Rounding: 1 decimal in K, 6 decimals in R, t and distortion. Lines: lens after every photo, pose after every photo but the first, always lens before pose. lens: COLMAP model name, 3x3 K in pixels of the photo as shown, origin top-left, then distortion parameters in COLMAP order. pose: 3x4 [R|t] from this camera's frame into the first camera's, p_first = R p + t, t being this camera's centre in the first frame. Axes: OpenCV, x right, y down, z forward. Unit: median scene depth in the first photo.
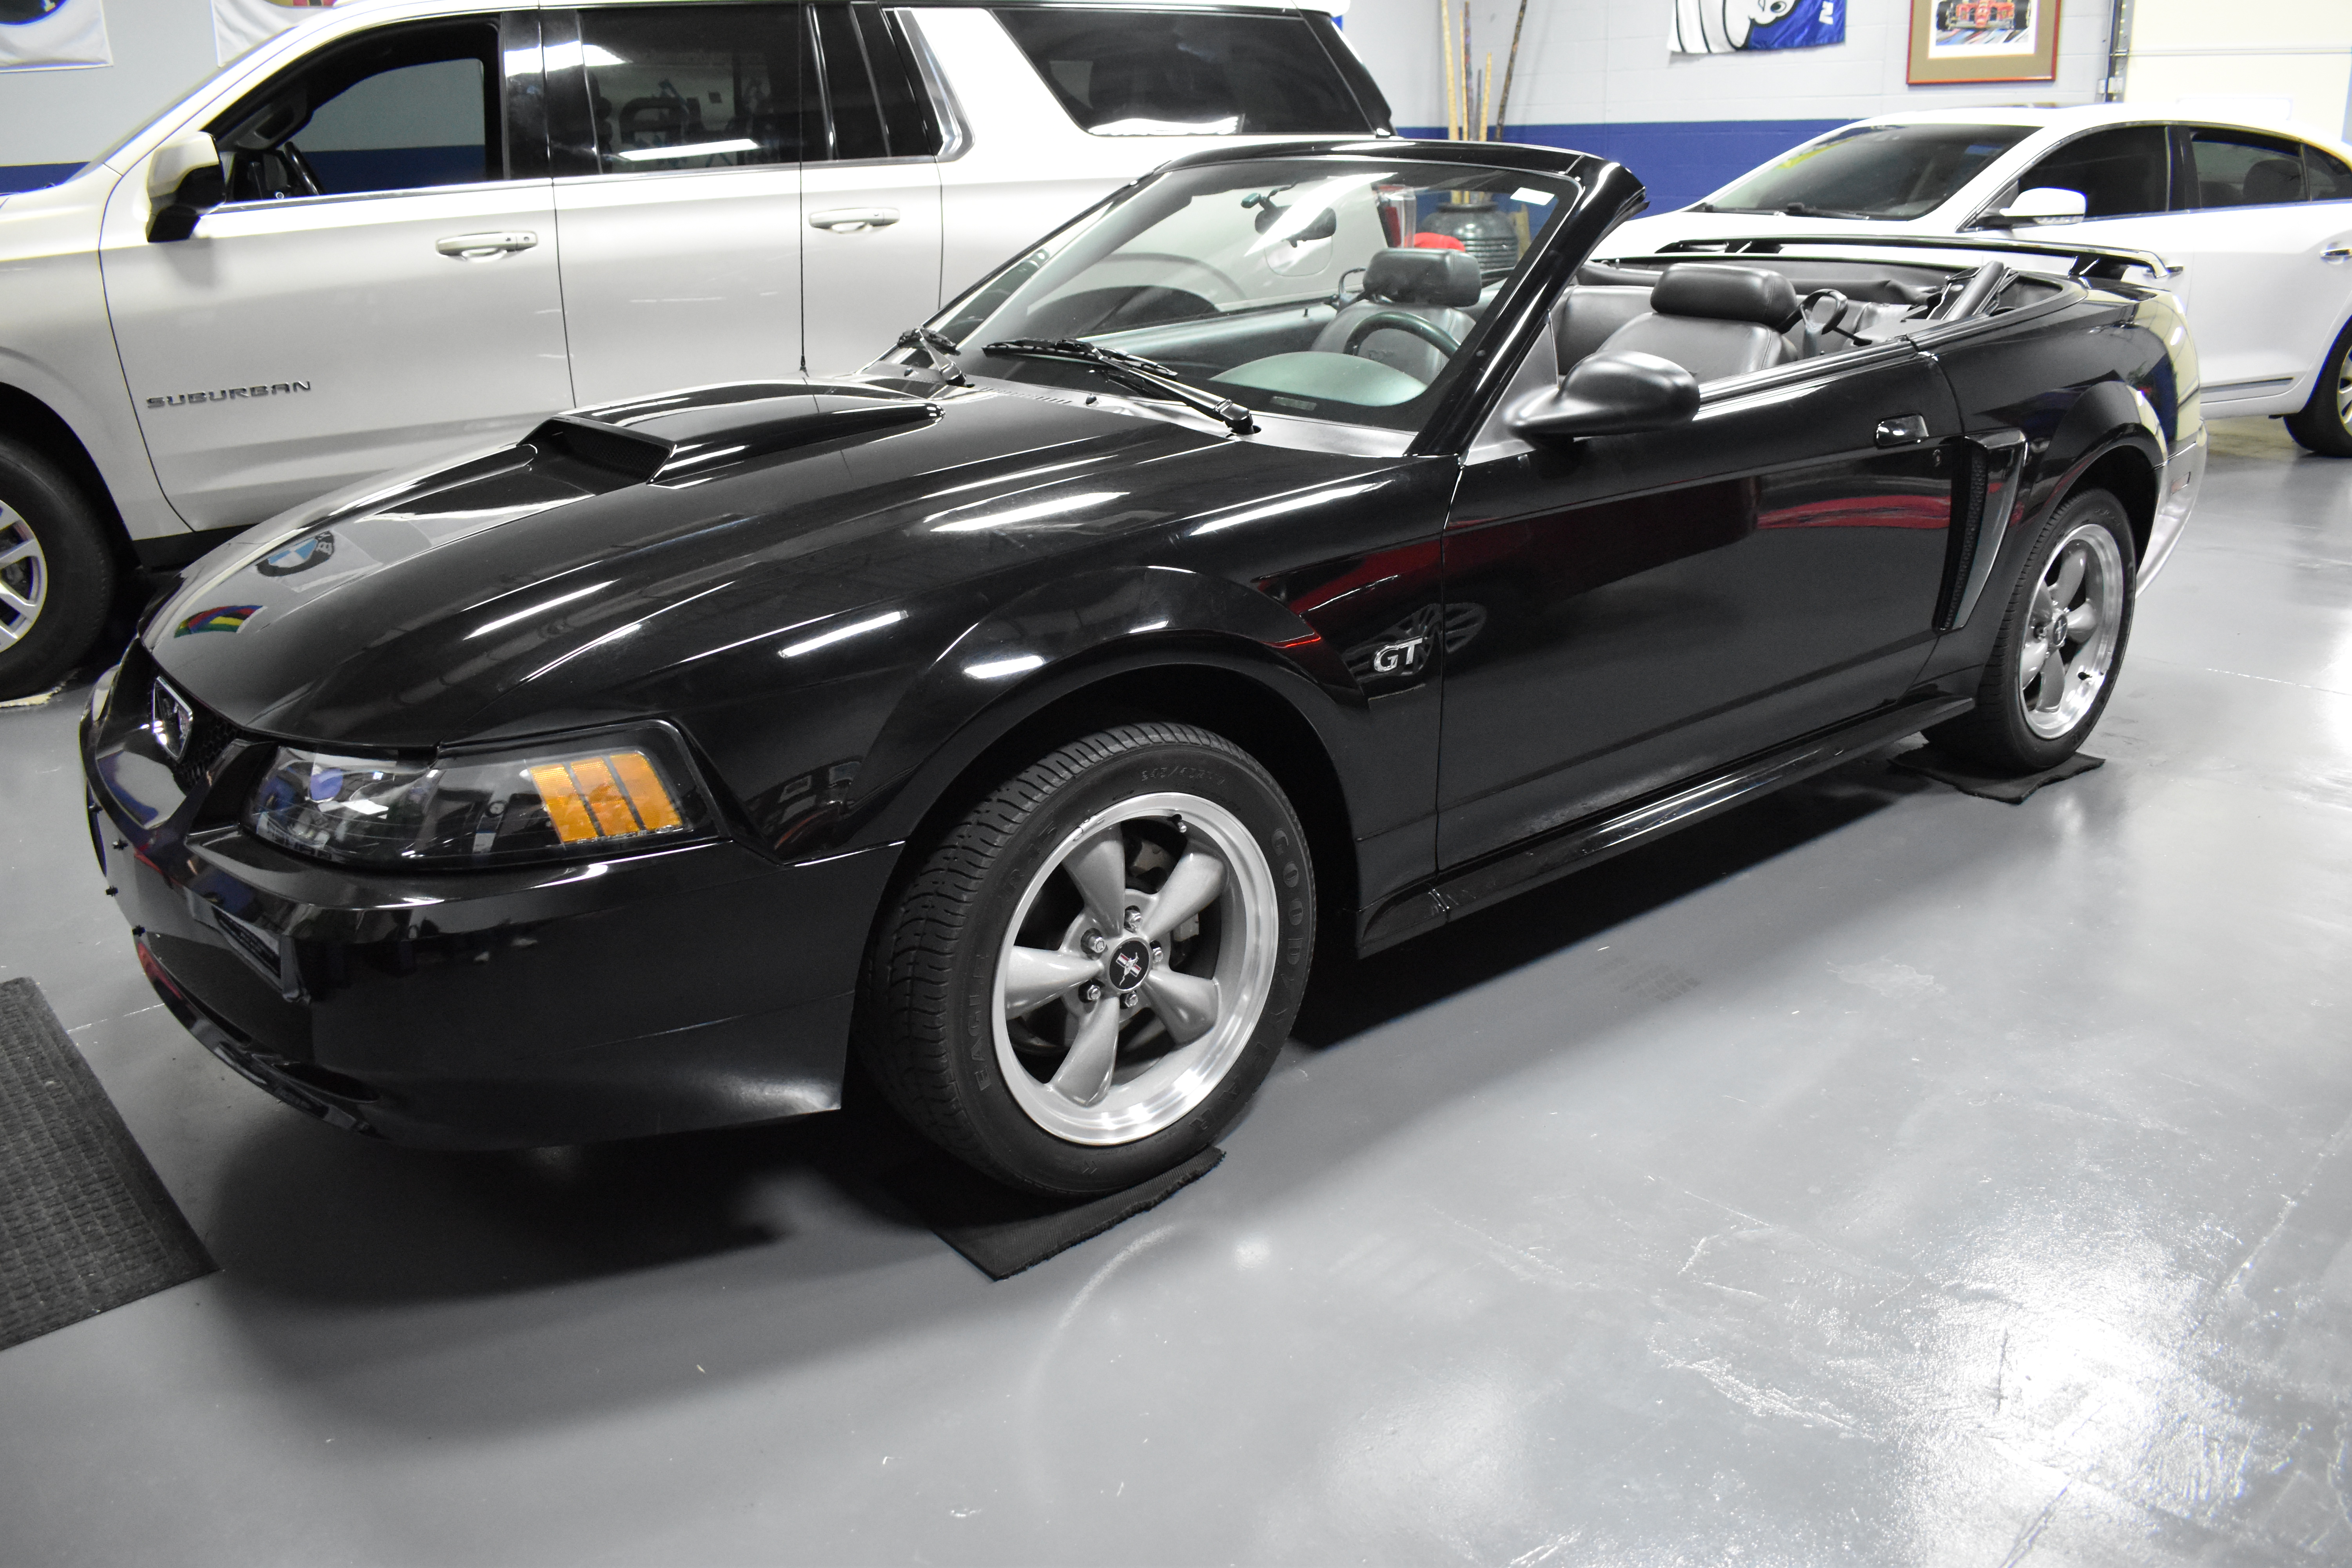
lens RADIAL K [[1871.6, 0, 1176.0], [0, 1871.6, 784.0], [0, 0, 1]] dist [-0.088331, 0.004898]
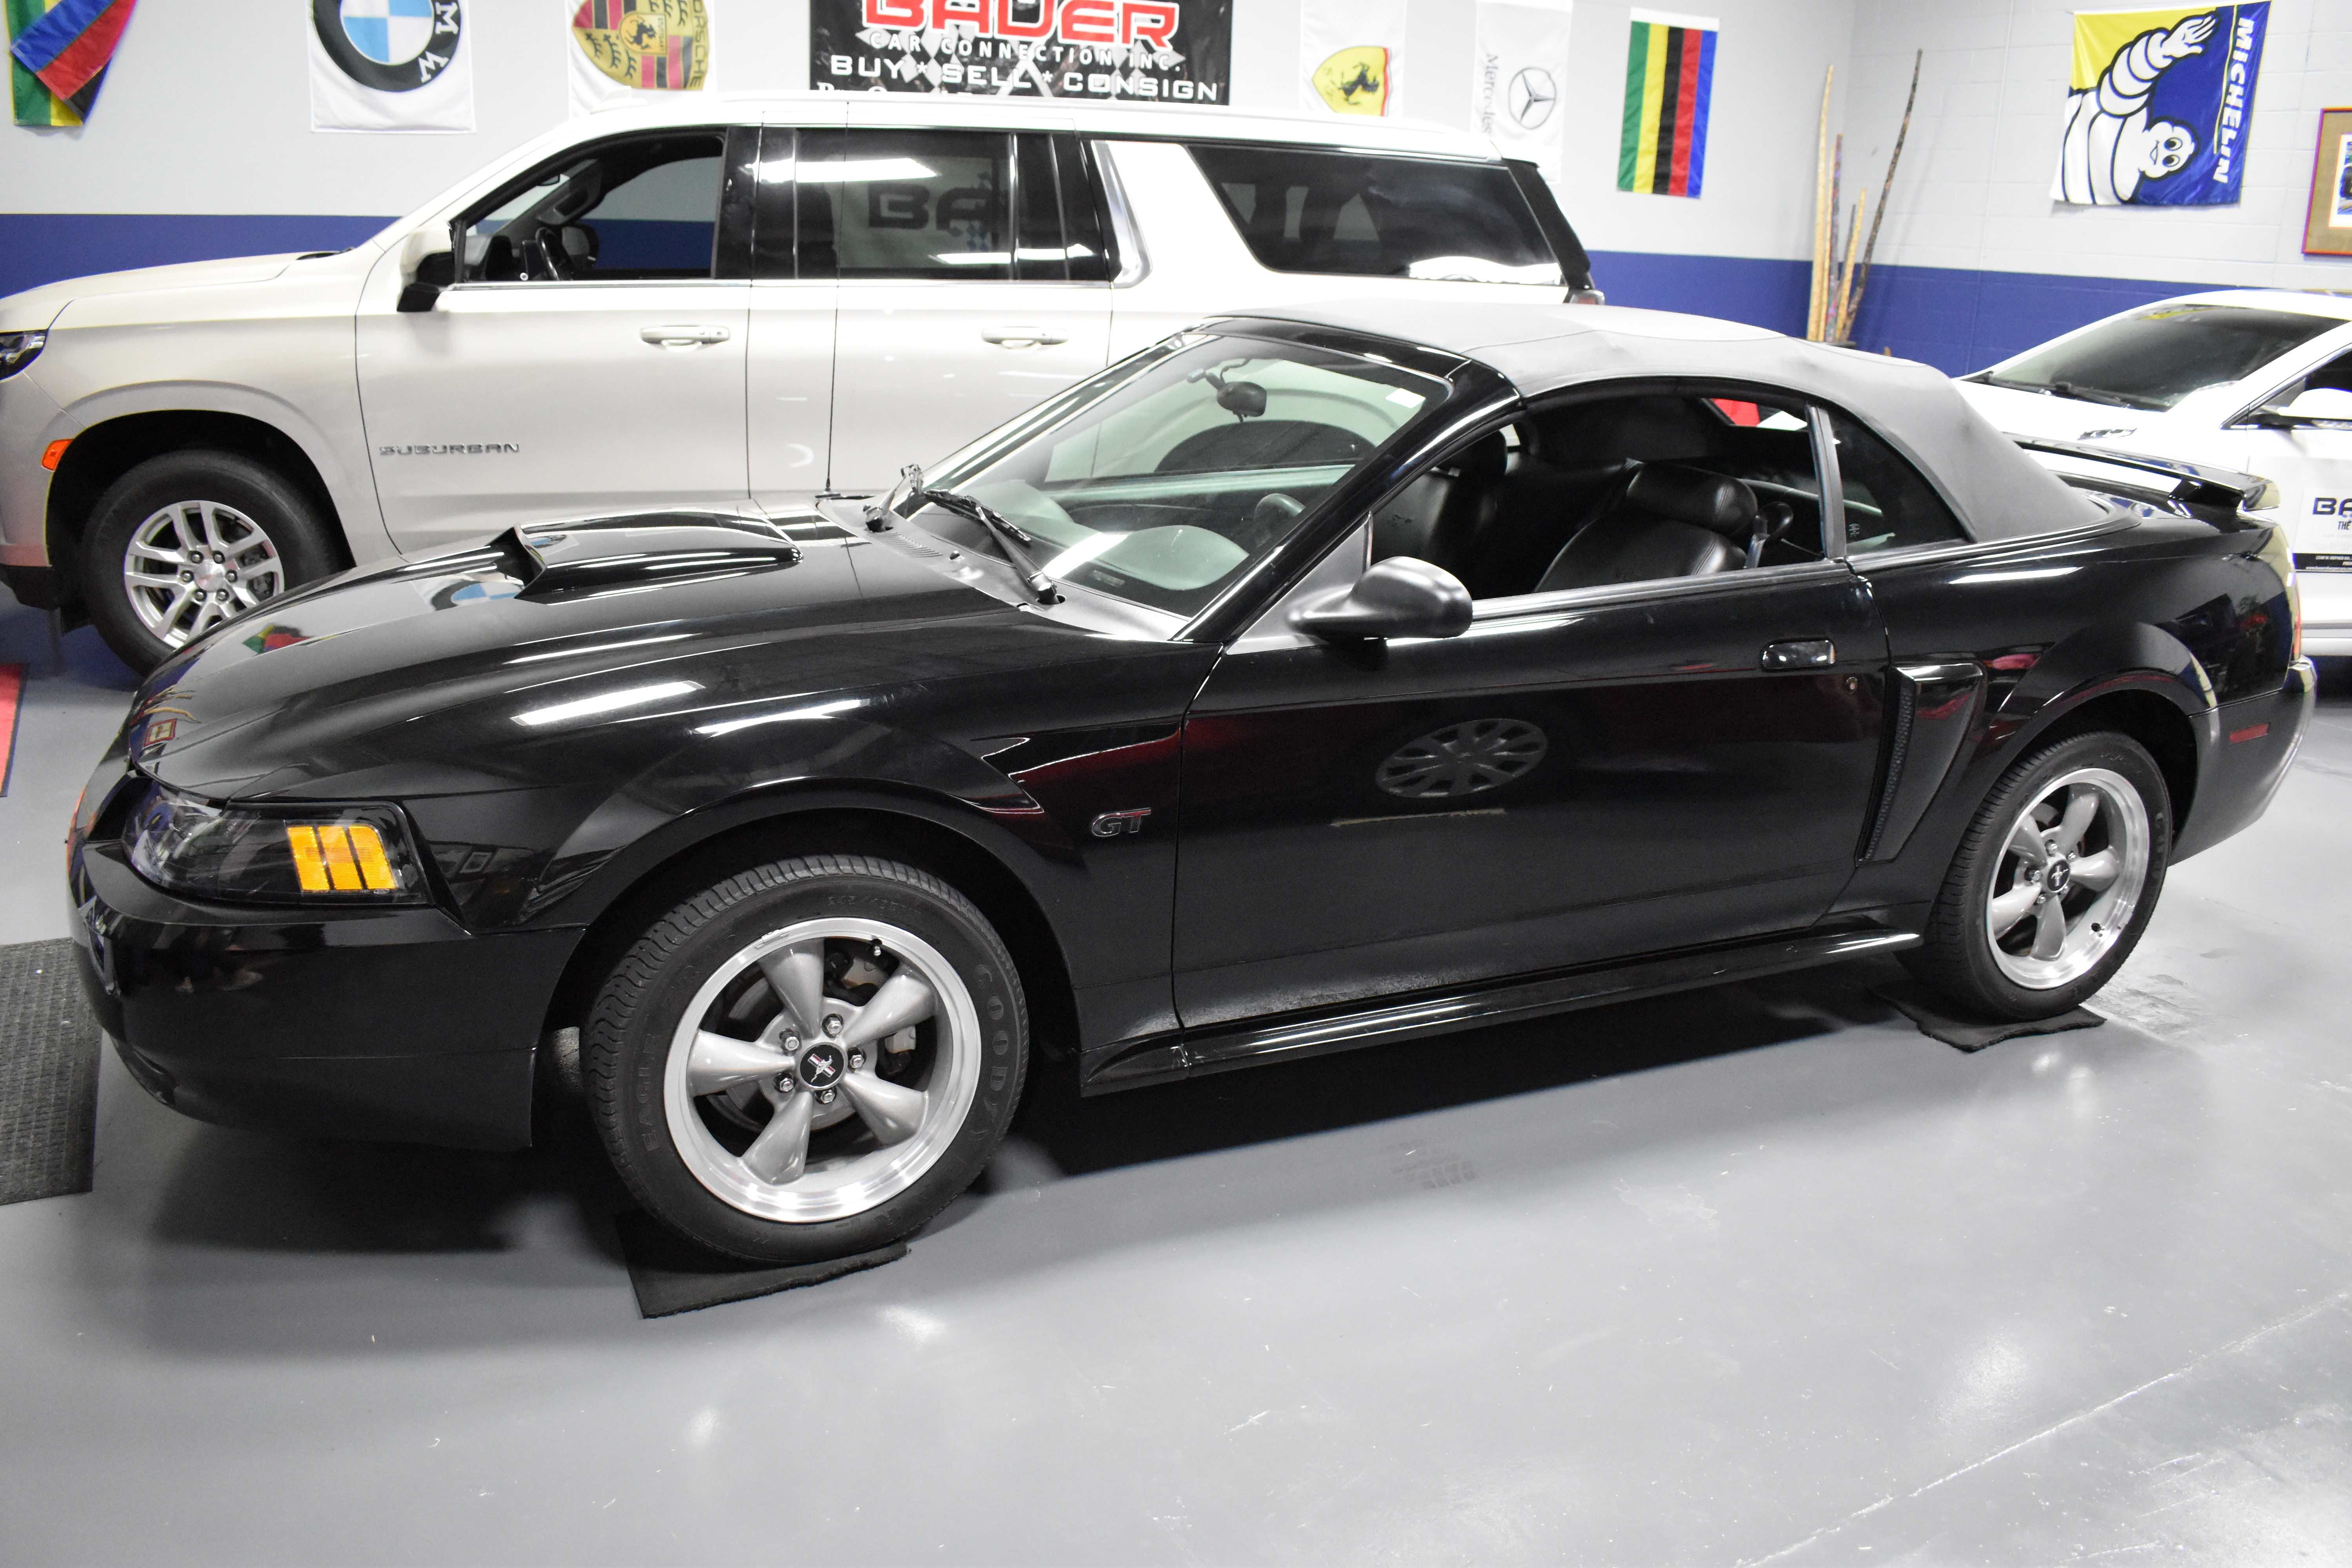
lens RADIAL K [[1942.0, 0, 1176.0], [0, 1942.0, 784.0], [0, 0, 1]] dist [-0.087977, 0.010628]
pose [[0.966092, 0.124738, -0.226067, 0.303156], [-0.135043, 0.990366, -0.030644, -0.045984], [0.220066, 0.060133, 0.973630, -0.068136]]
